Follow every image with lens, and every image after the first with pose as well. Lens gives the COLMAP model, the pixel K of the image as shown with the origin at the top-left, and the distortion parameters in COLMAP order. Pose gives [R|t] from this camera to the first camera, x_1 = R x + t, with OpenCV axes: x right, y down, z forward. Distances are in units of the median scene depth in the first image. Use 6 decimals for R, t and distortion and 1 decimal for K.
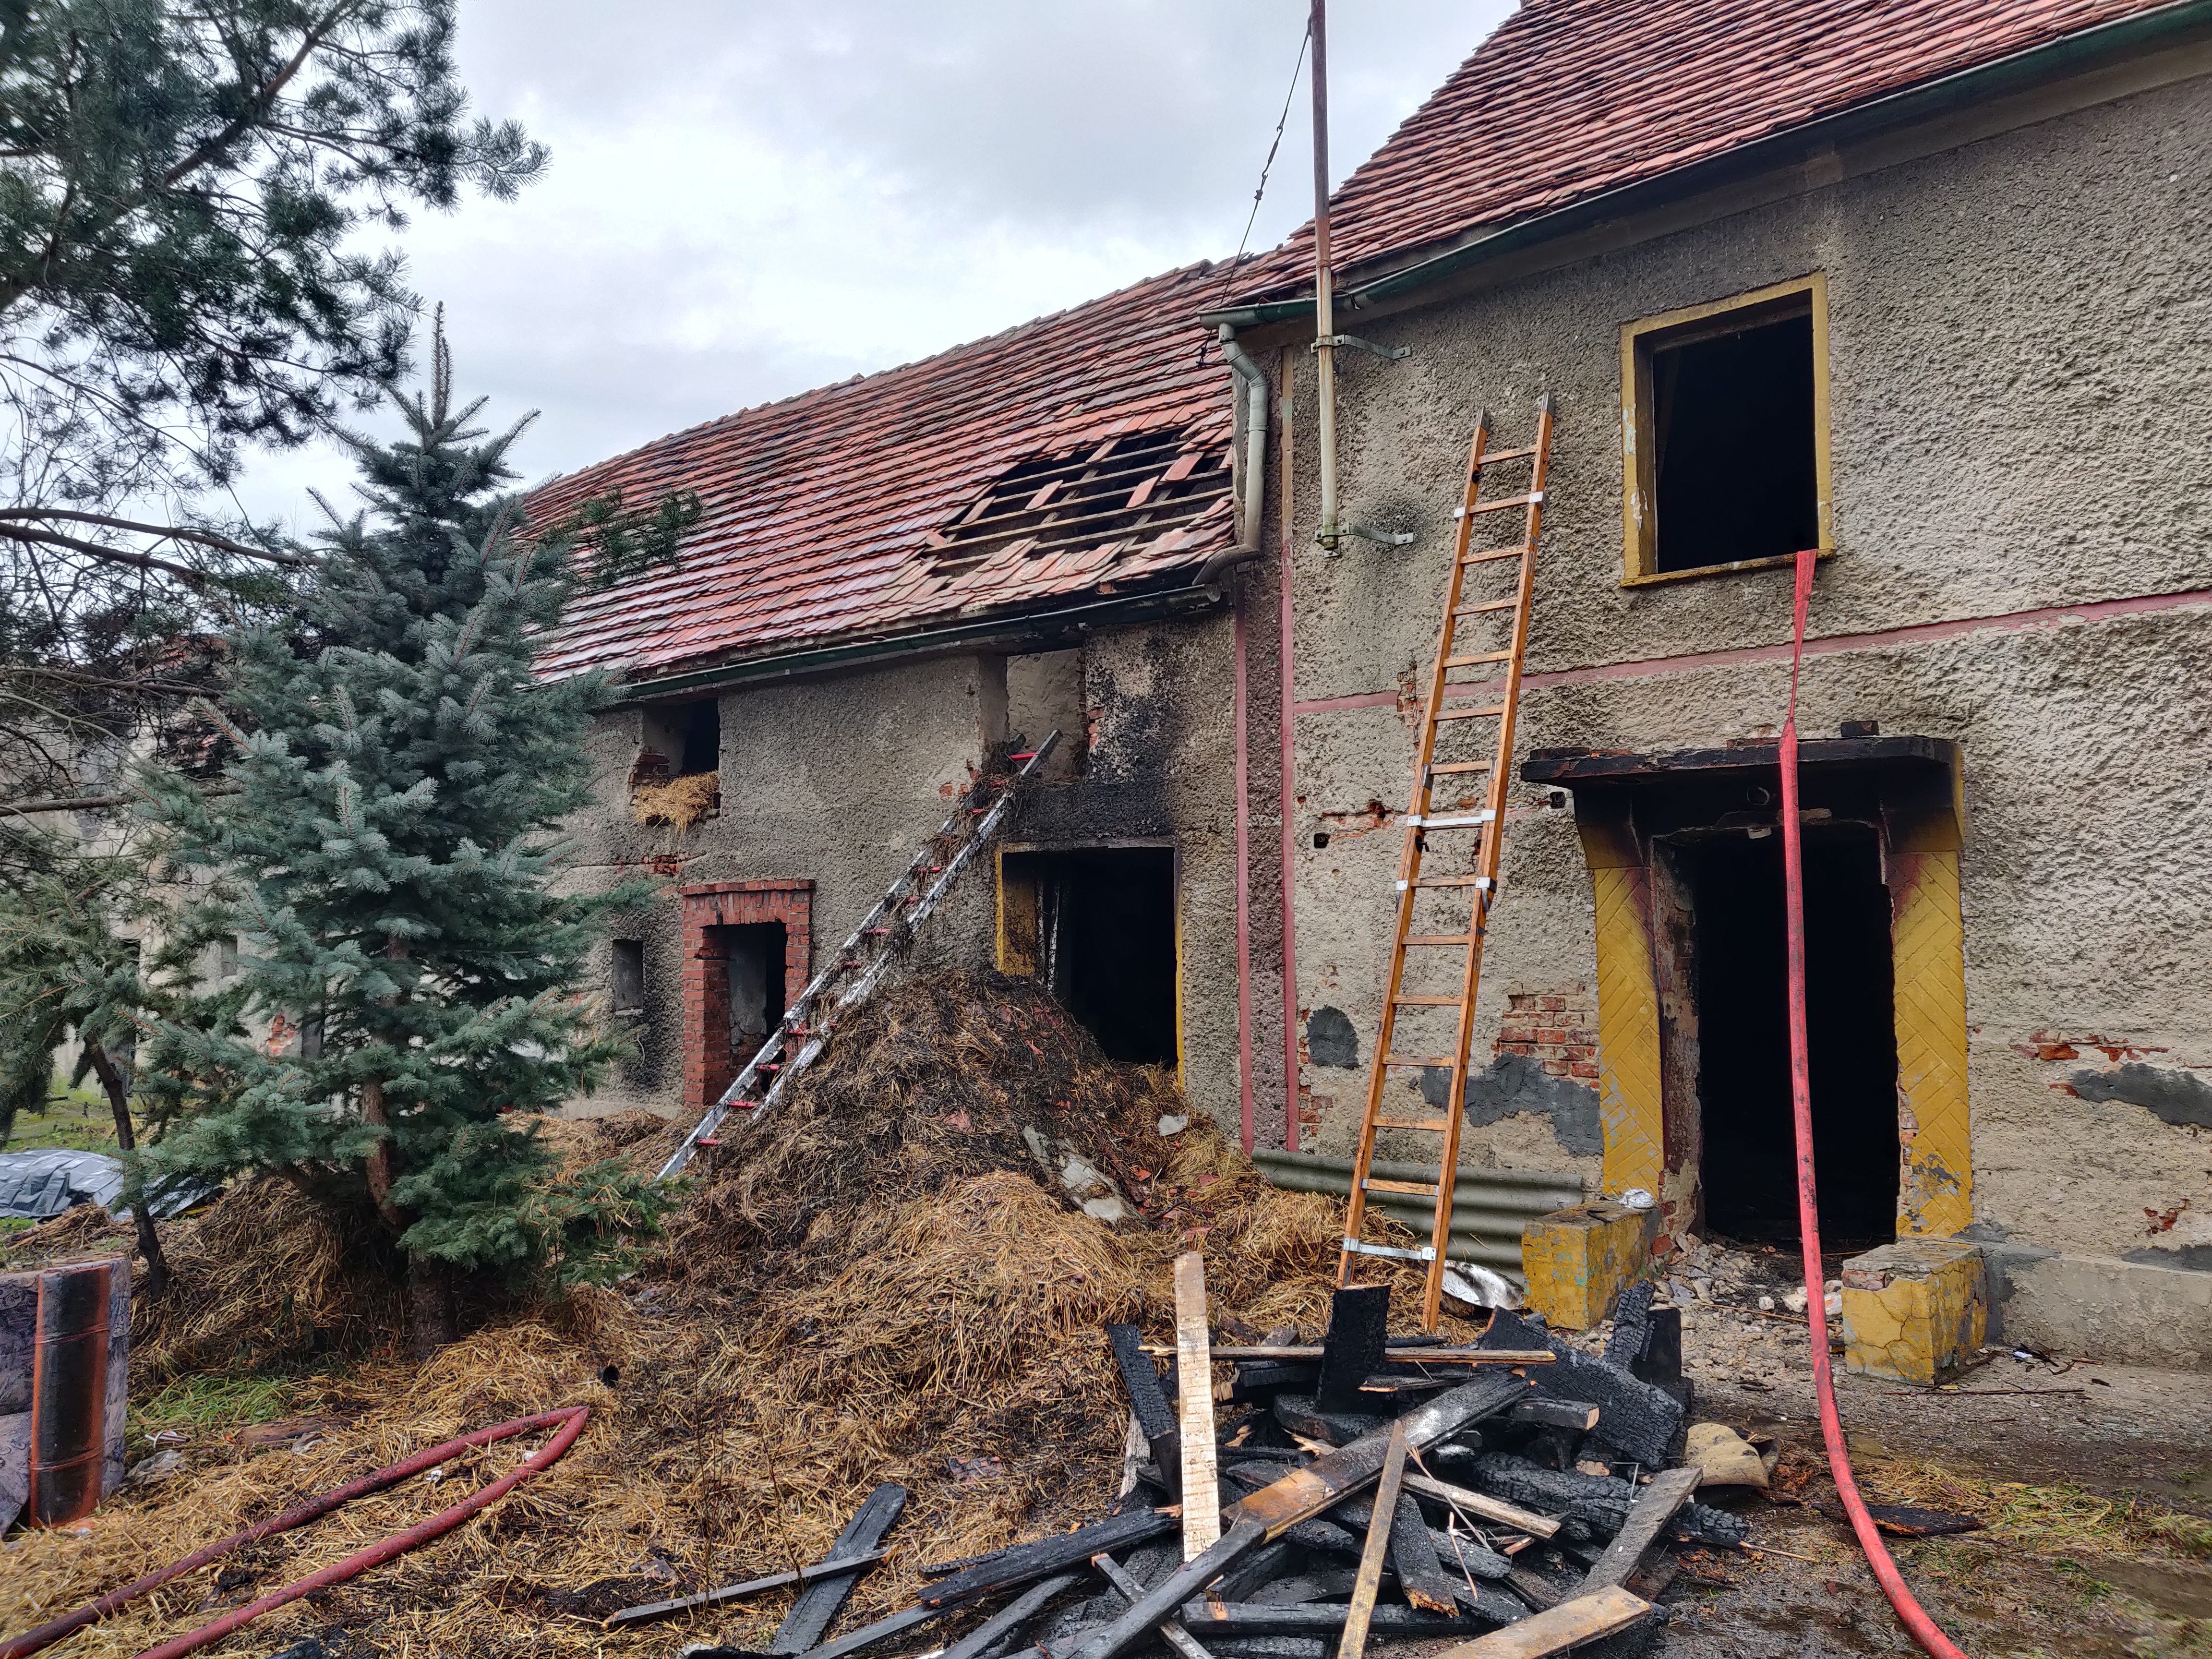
lens RADIAL K [[1722.8, 0, 1092.8], [0, 1722.8, 825.6], [0, 0, 1]] dist [0.001025, 0.055173]
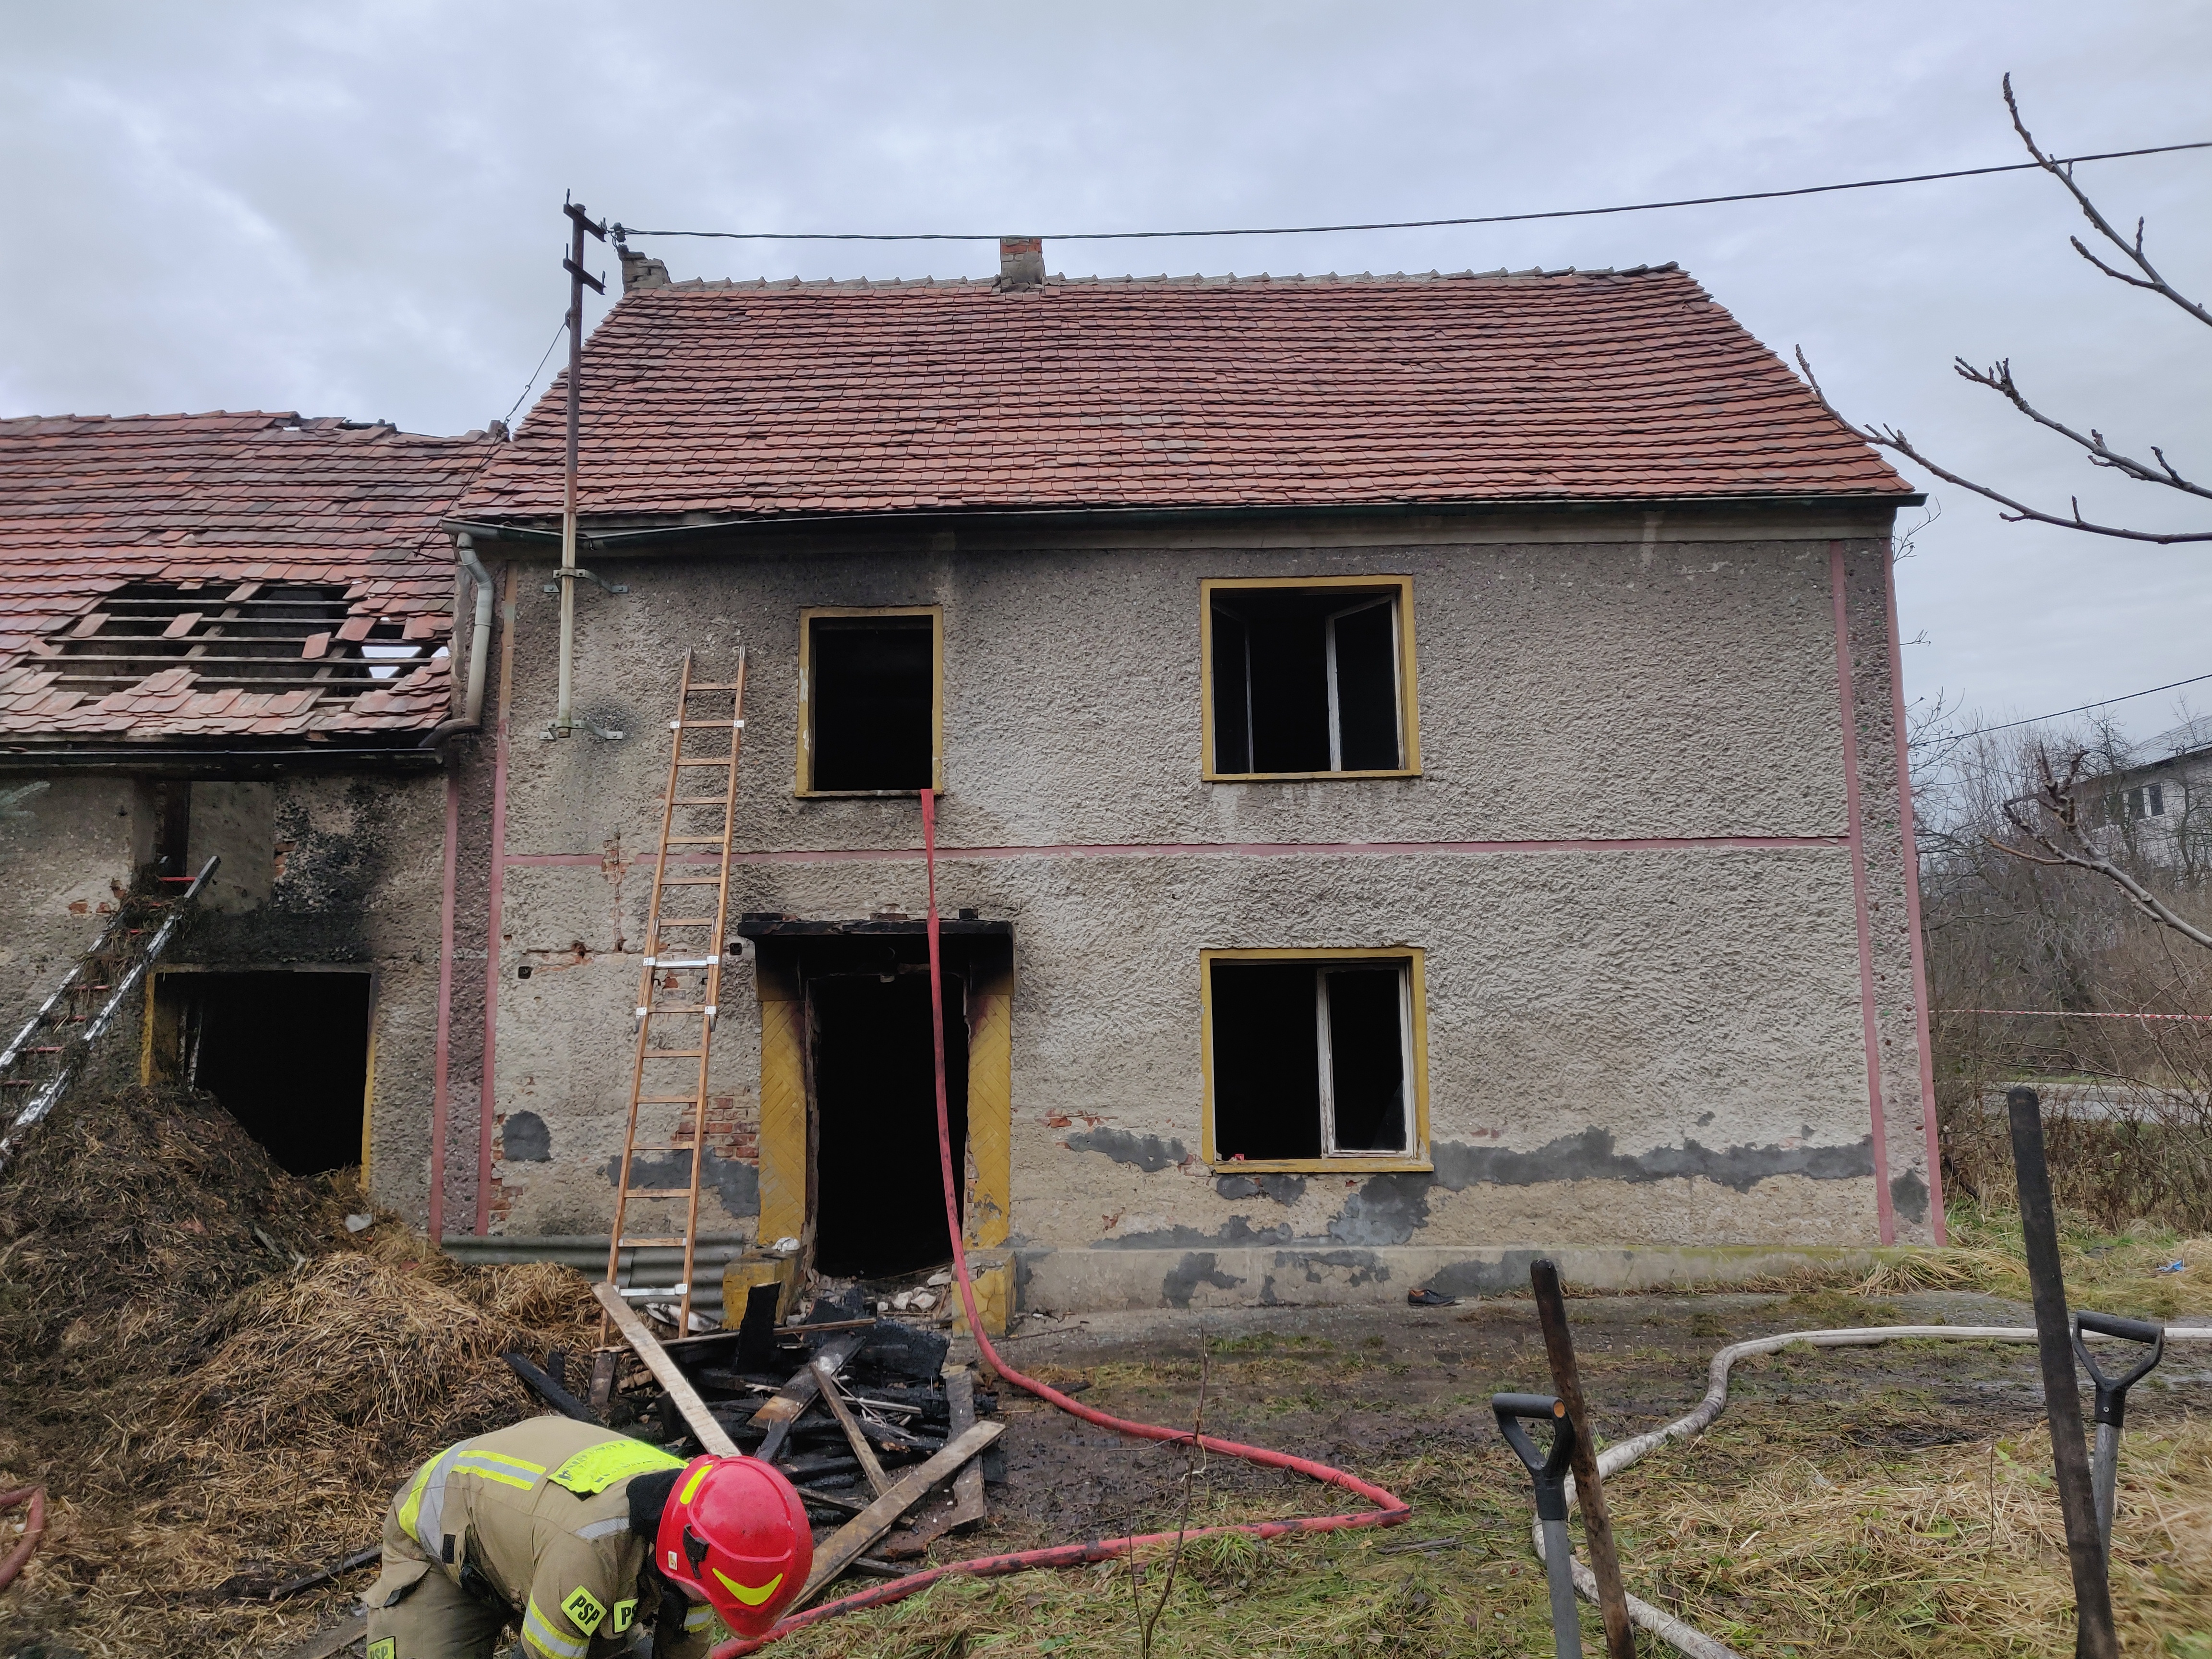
lens RADIAL K [[1722.8, 0, 1113.9], [0, 1722.8, 832.3], [0, 0, 1]] dist [0.001025, 0.055173]
pose [[0.758989, 0.083776, 0.645691, -0.367948], [-0.038326, 0.995717, -0.084139, -0.003287], [-0.649975, 0.039114, 0.758949, -0.202248]]
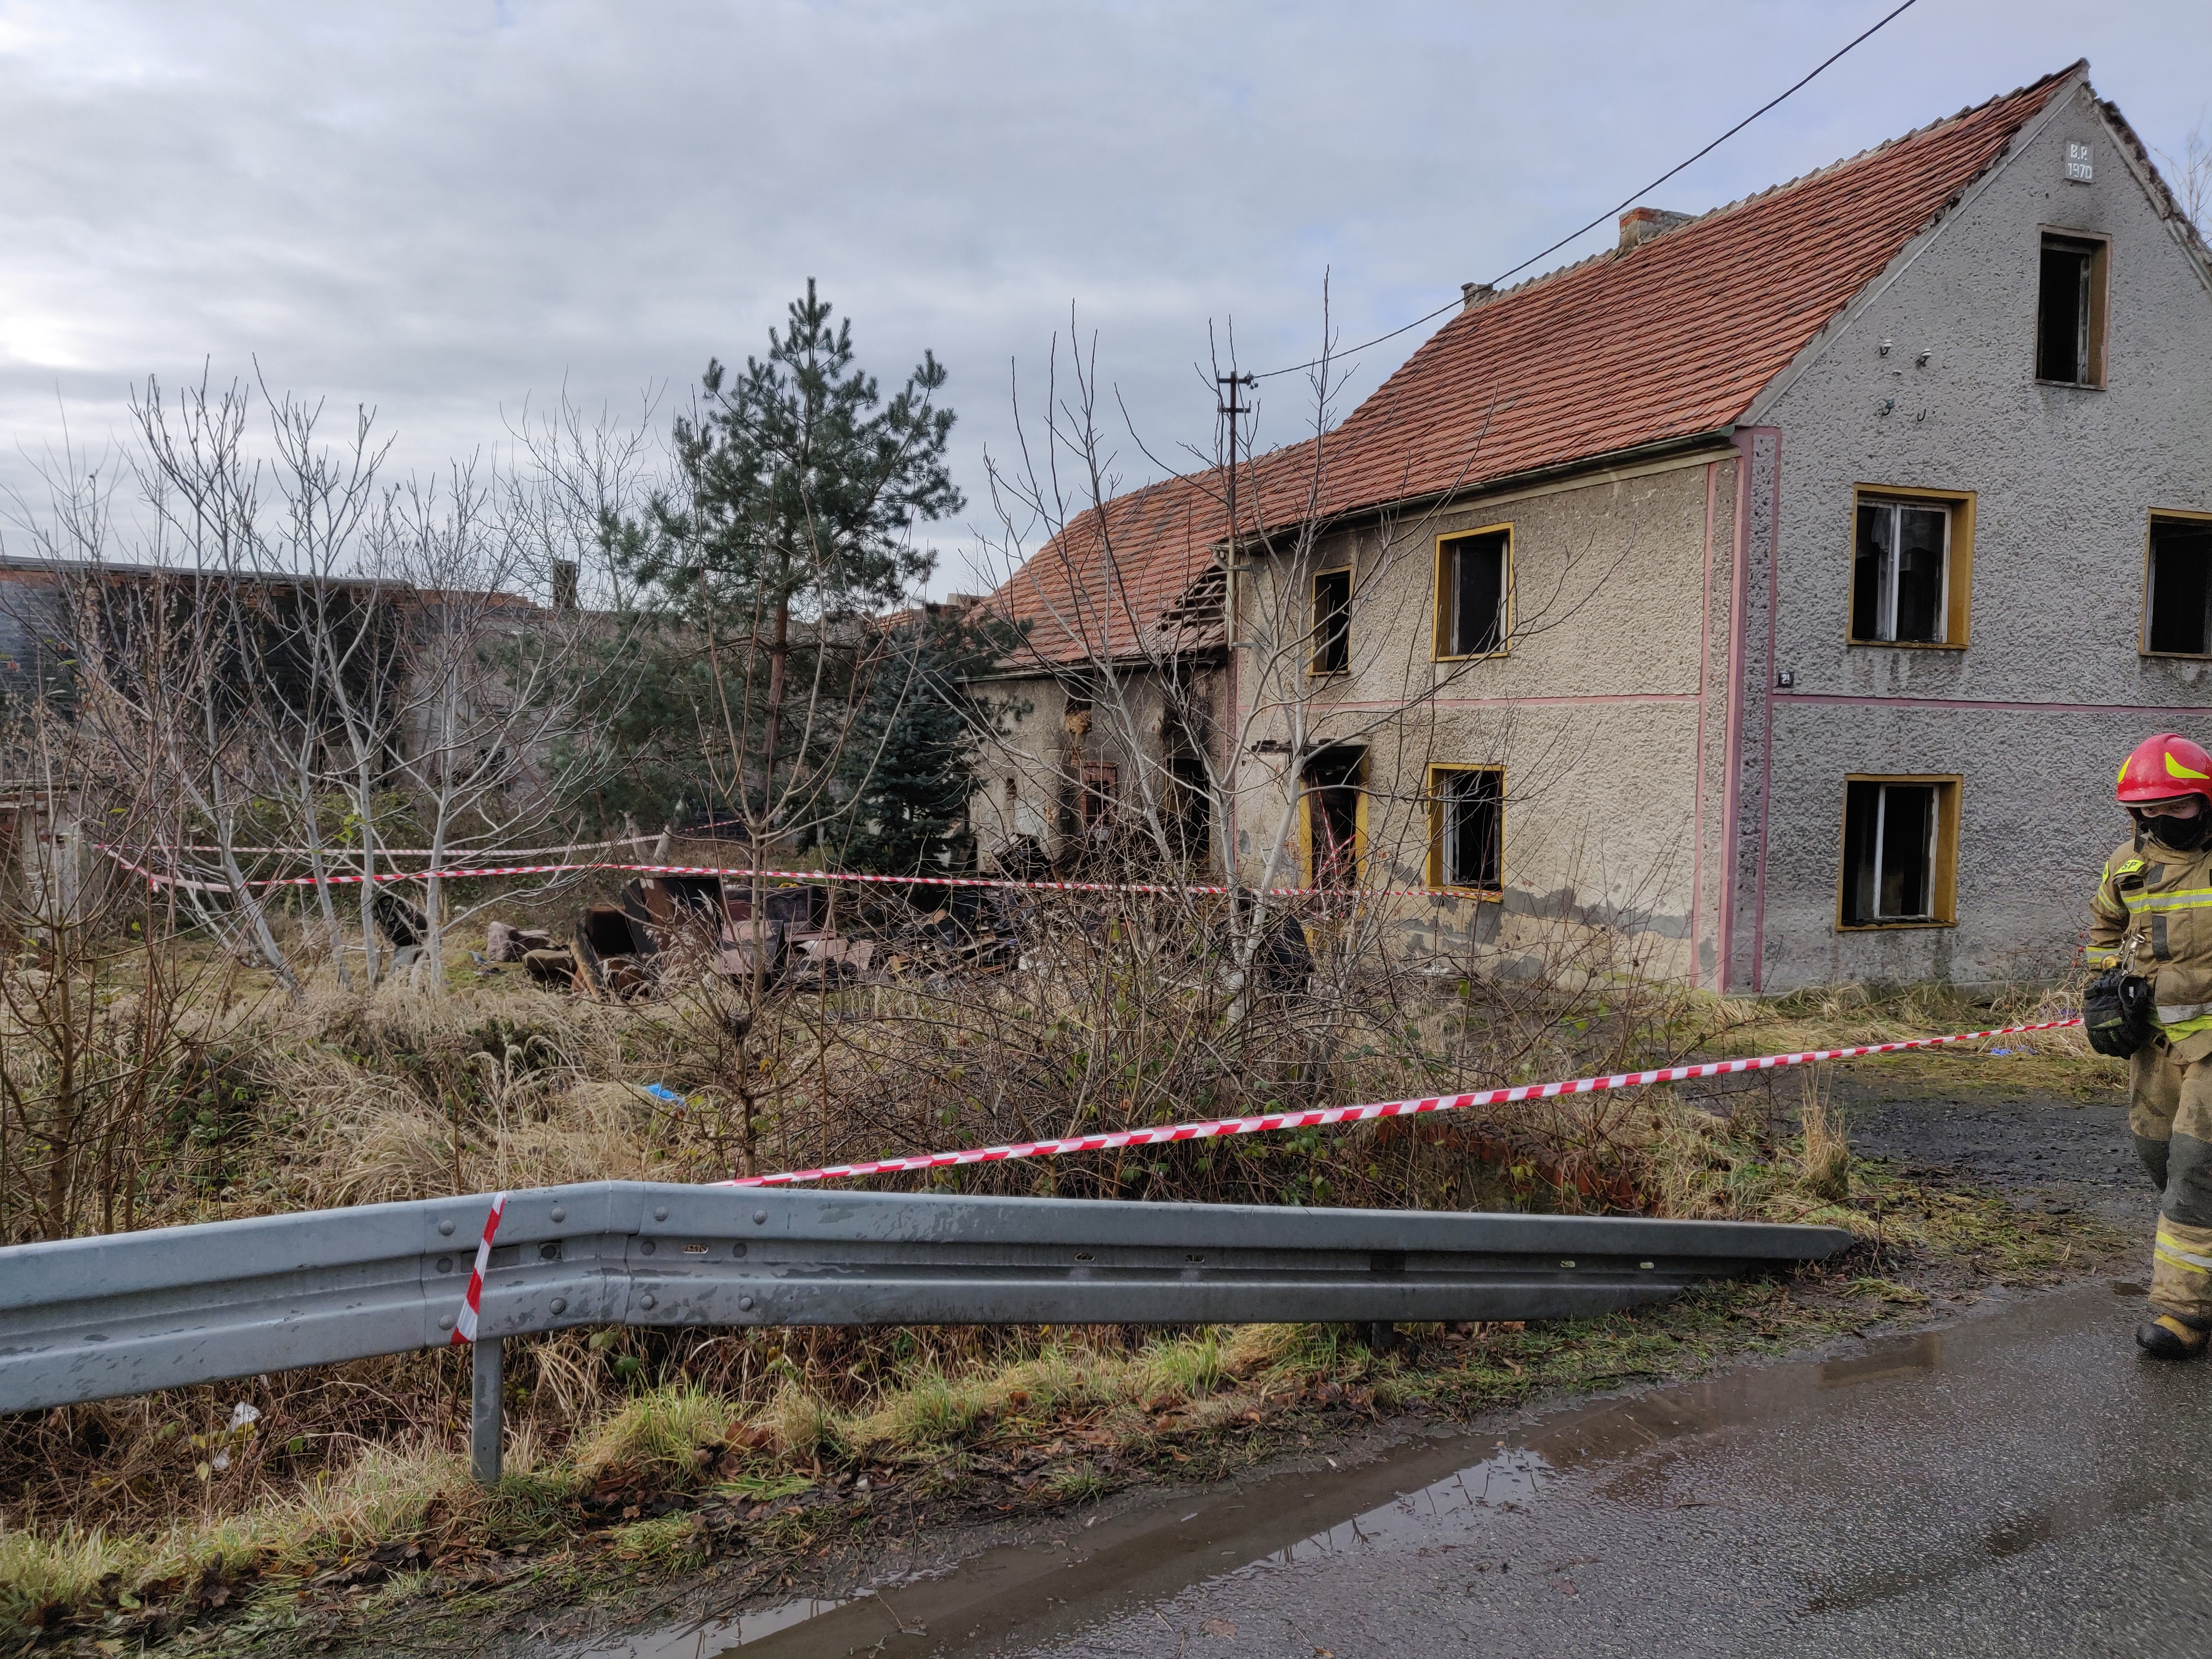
lens RADIAL K [[1722.8, 0, 1111.5], [0, 1722.8, 835.2], [0, 0, 1]] dist [0.001025, 0.055173]
pose [[0.898724, 0.035129, -0.437105, 1.139932], [0.023125, 0.991602, 0.127240, -0.226469], [0.437904, -0.124462, 0.890365, -1.423706]]
